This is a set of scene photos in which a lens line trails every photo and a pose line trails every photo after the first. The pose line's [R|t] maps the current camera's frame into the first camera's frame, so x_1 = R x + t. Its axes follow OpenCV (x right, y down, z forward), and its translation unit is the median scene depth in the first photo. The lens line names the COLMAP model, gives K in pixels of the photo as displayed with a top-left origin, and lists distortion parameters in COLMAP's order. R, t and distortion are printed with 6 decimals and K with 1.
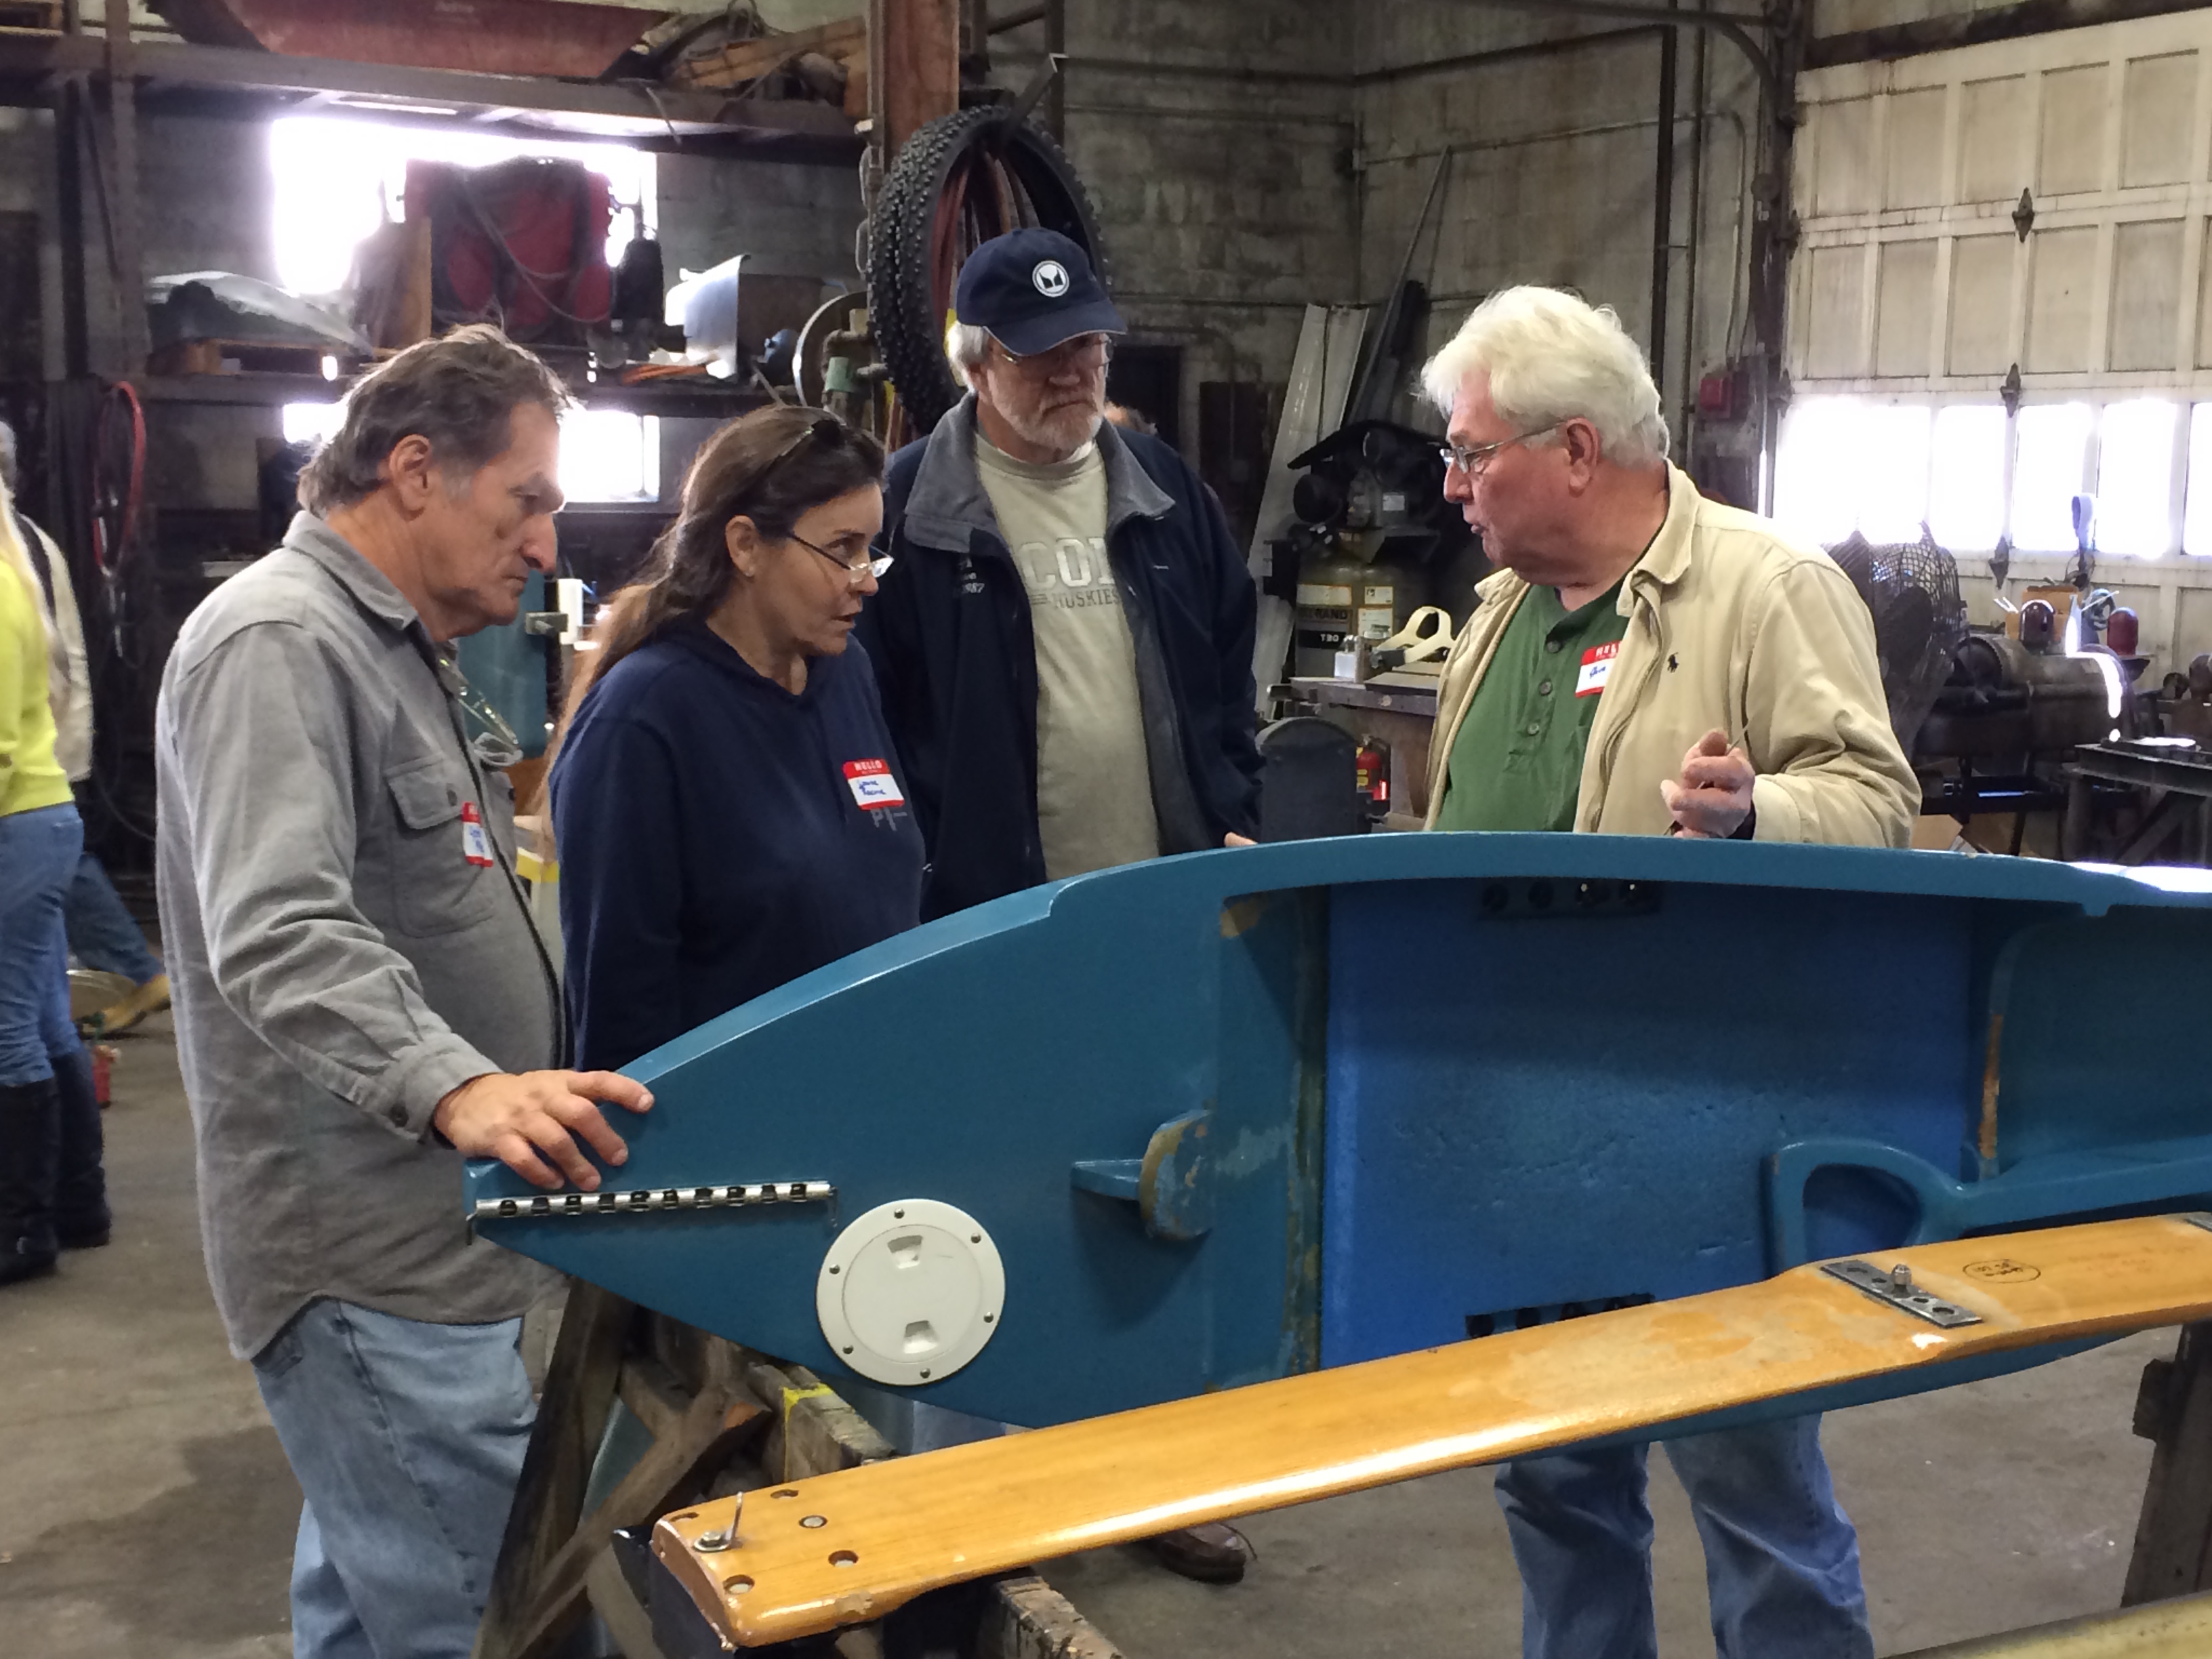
lens RADIAL K [[2686.1, 0, 1106.0], [0, 2686.1, 829.5], [0, 0, 1]] dist [0.001027, -0.001308]
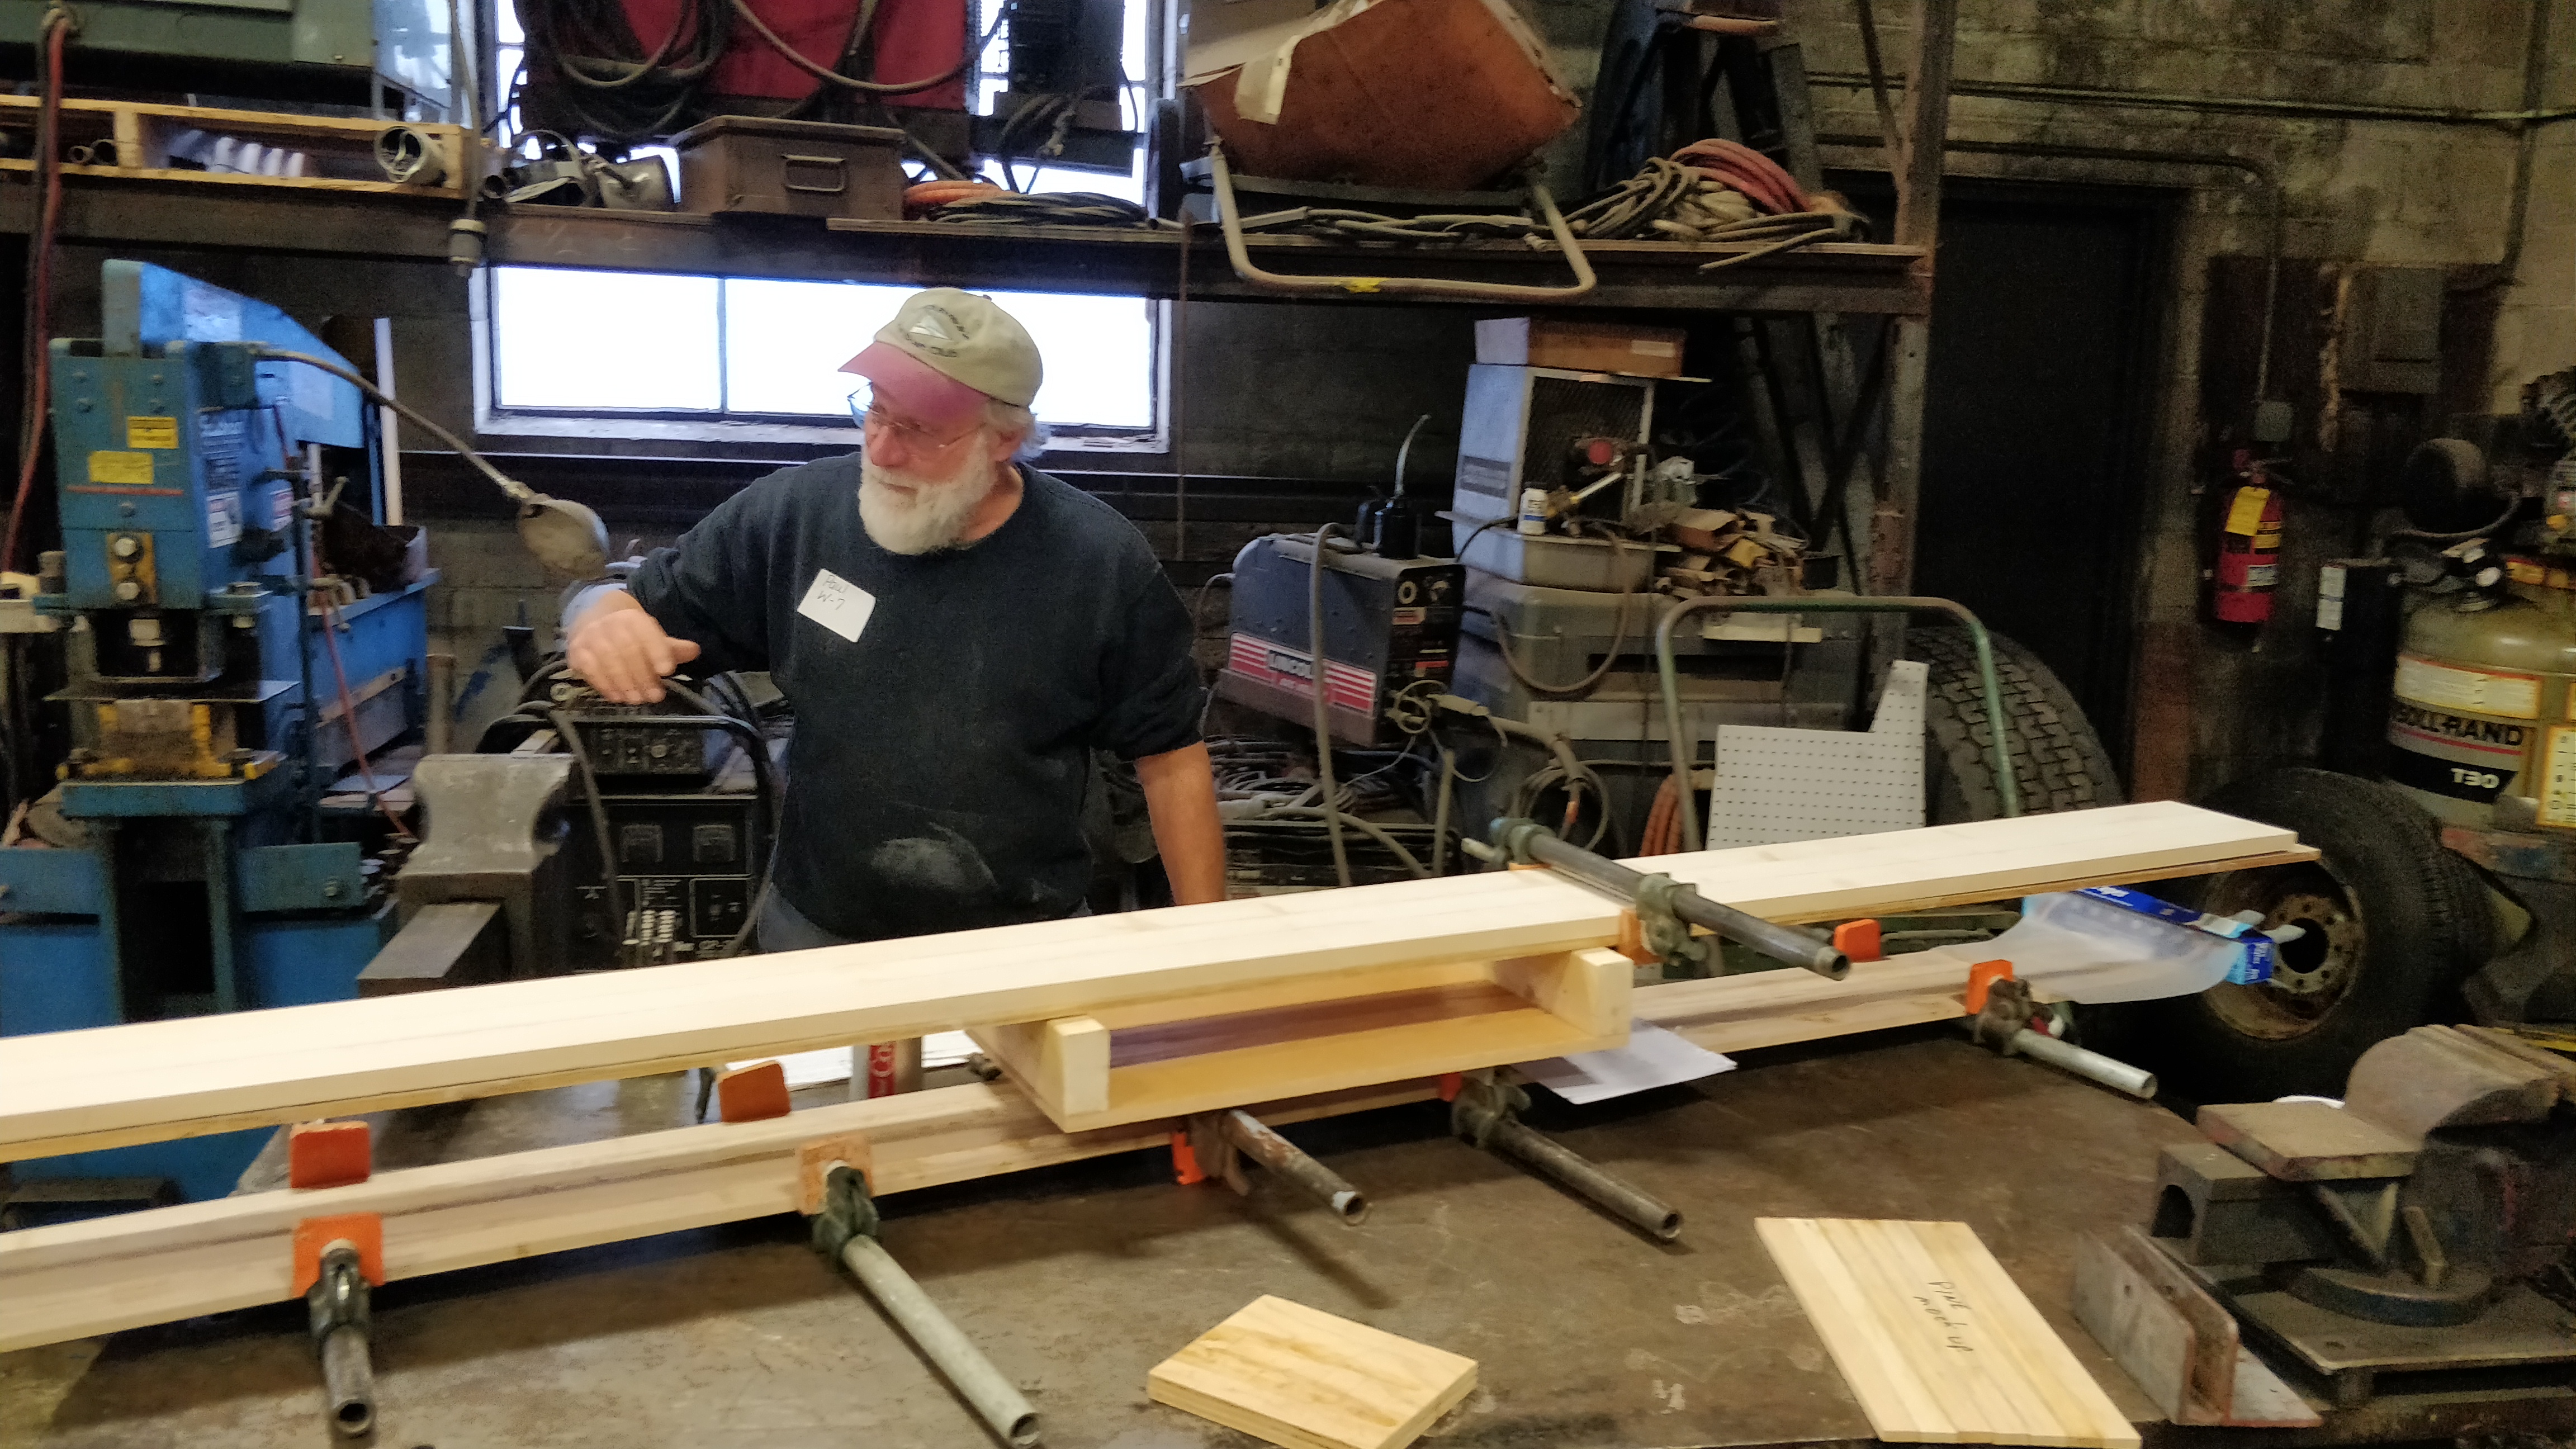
lens RADIAL K [[2015.9, 0, 1288.0], [0, 2015.9, 724.5], [0, 0, 1]] dist [0.004746, -0.009143]
pose [[0.949092, 0.080513, -0.304536, -0.010411], [-0.068301, 0.996383, 0.050561, -0.085601], [0.307505, -0.027187, 0.951158, 0.588195]]
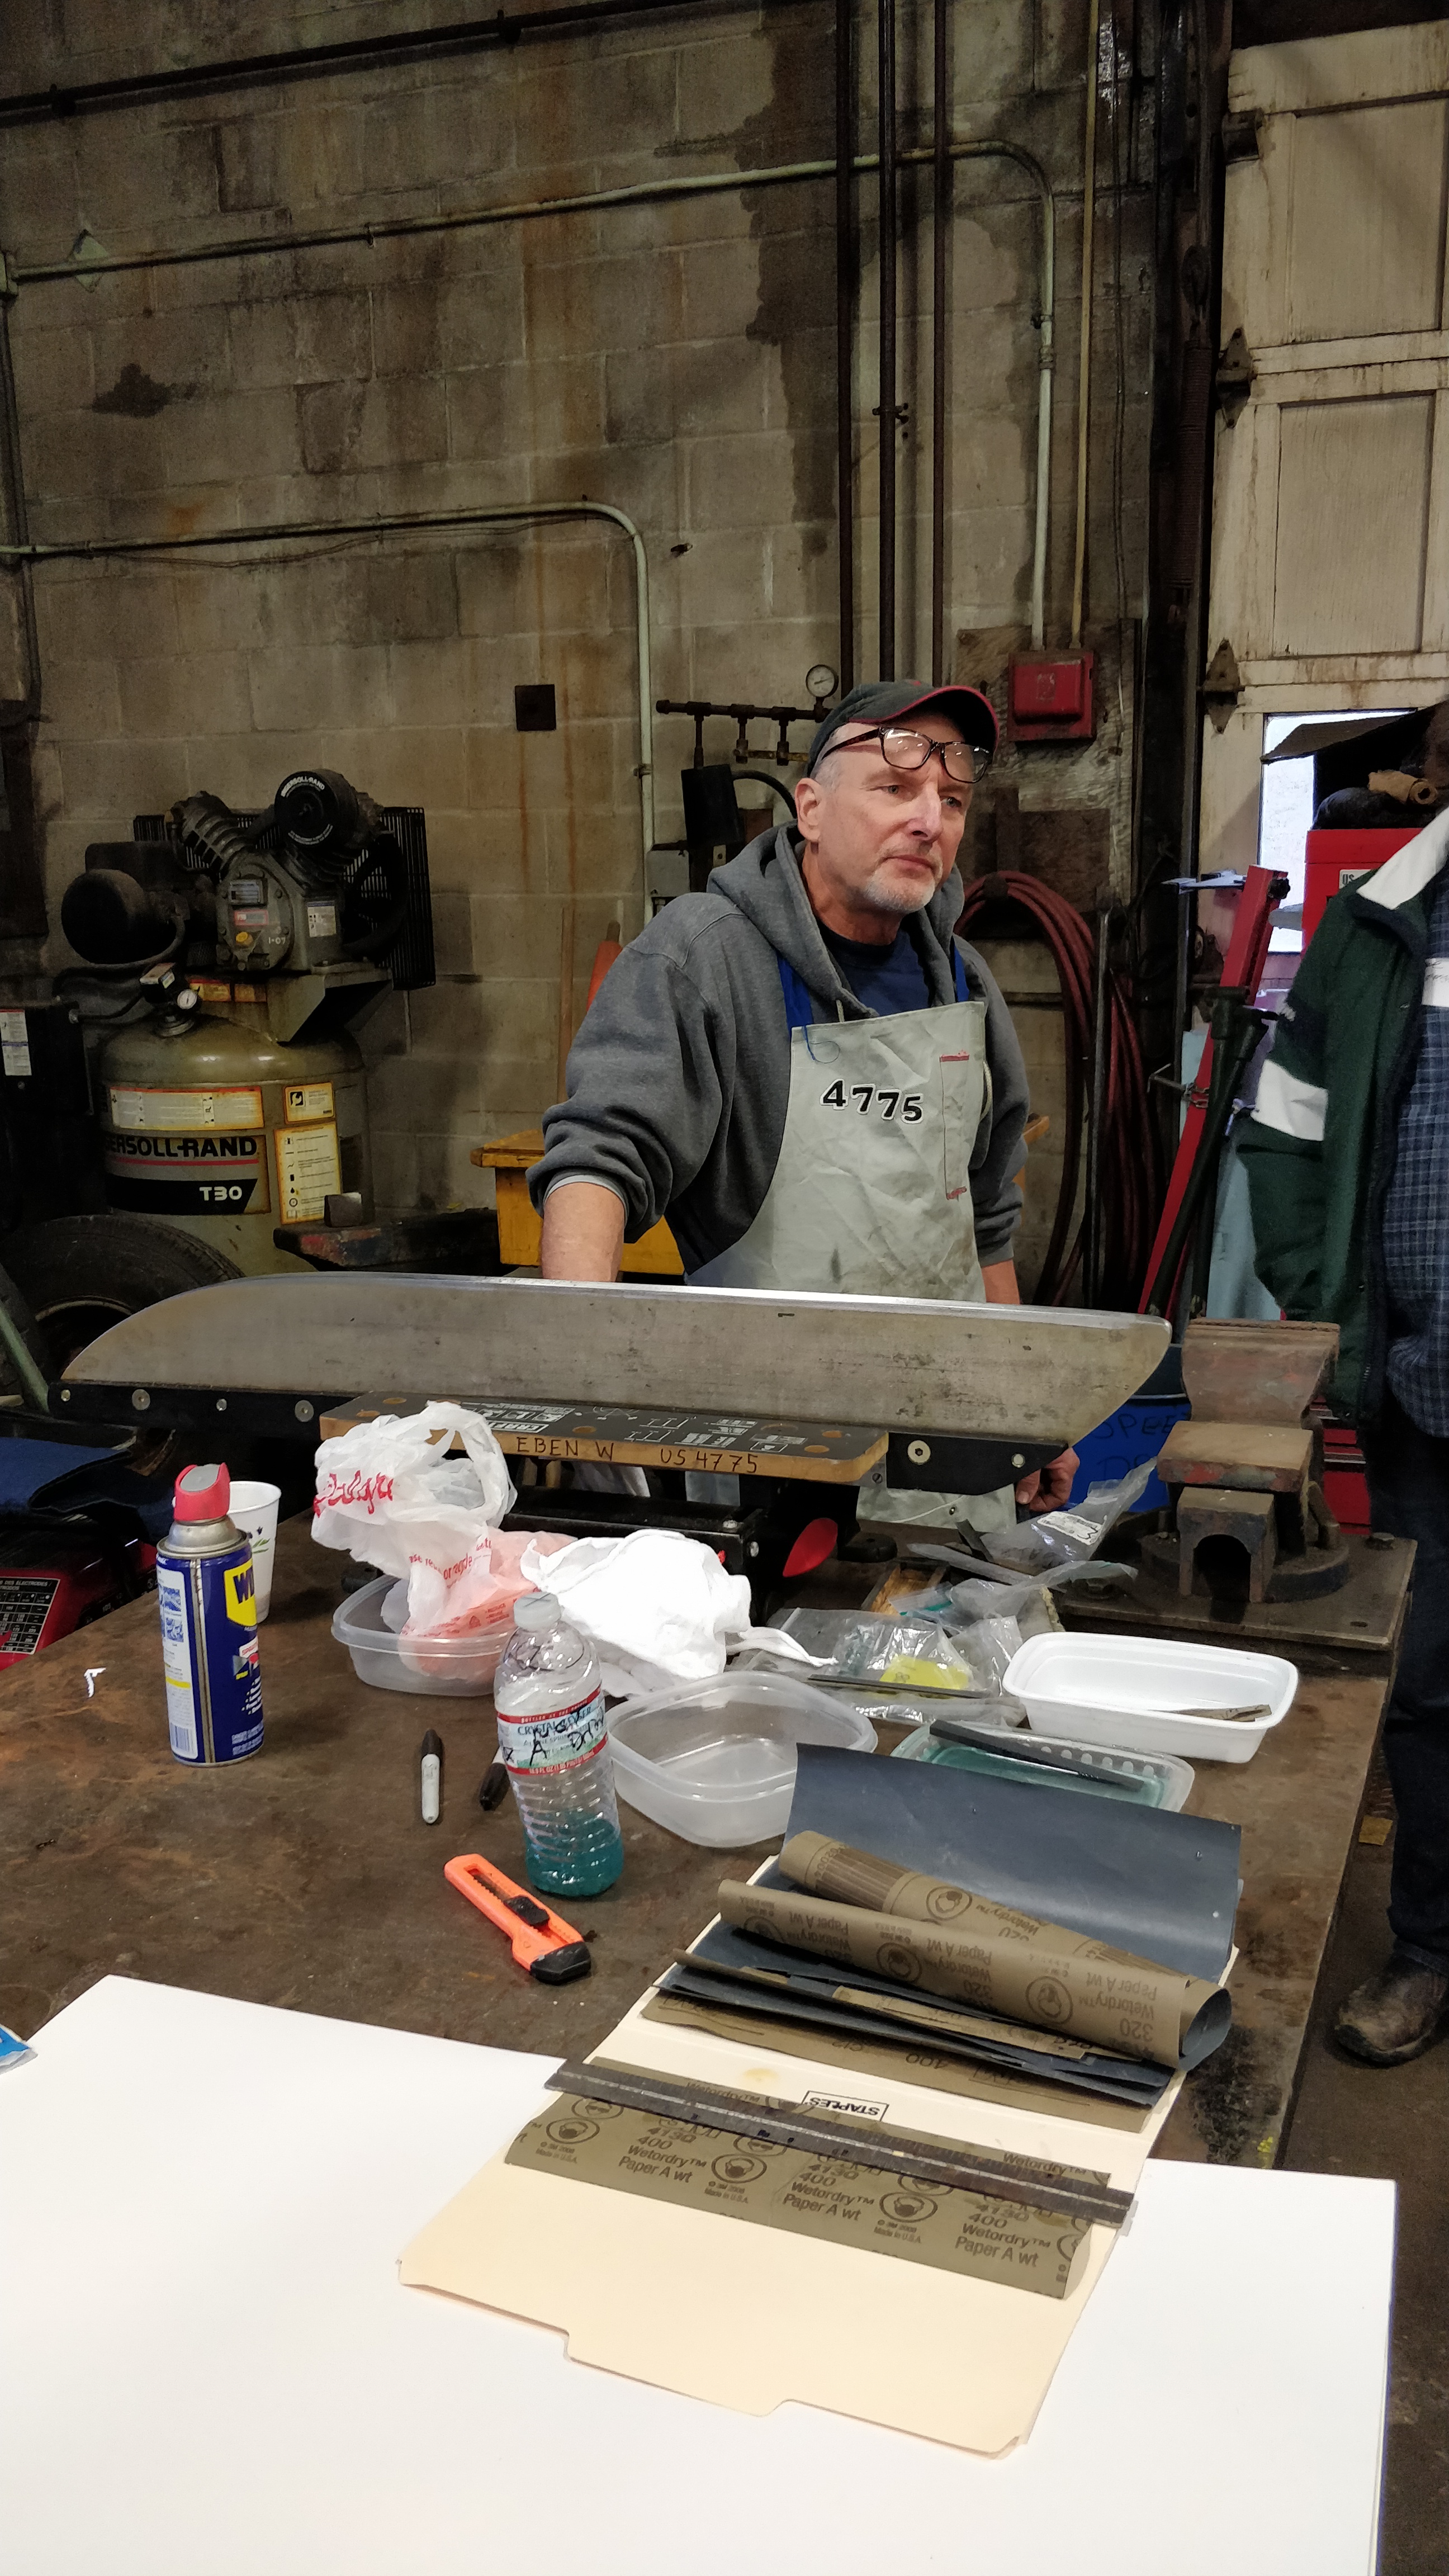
lens RADIAL K [[2015.9, 0, 724.5], [0, 2015.9, 1288.0], [0, 0, 1]] dist [0.004746, -0.009143]
pose [[0.768021, -0.159242, 0.620310, -0.083147], [0.111257, 0.987041, 0.115637, -0.087862], [-0.630686, -0.019798, 0.775785, 0.648139]]
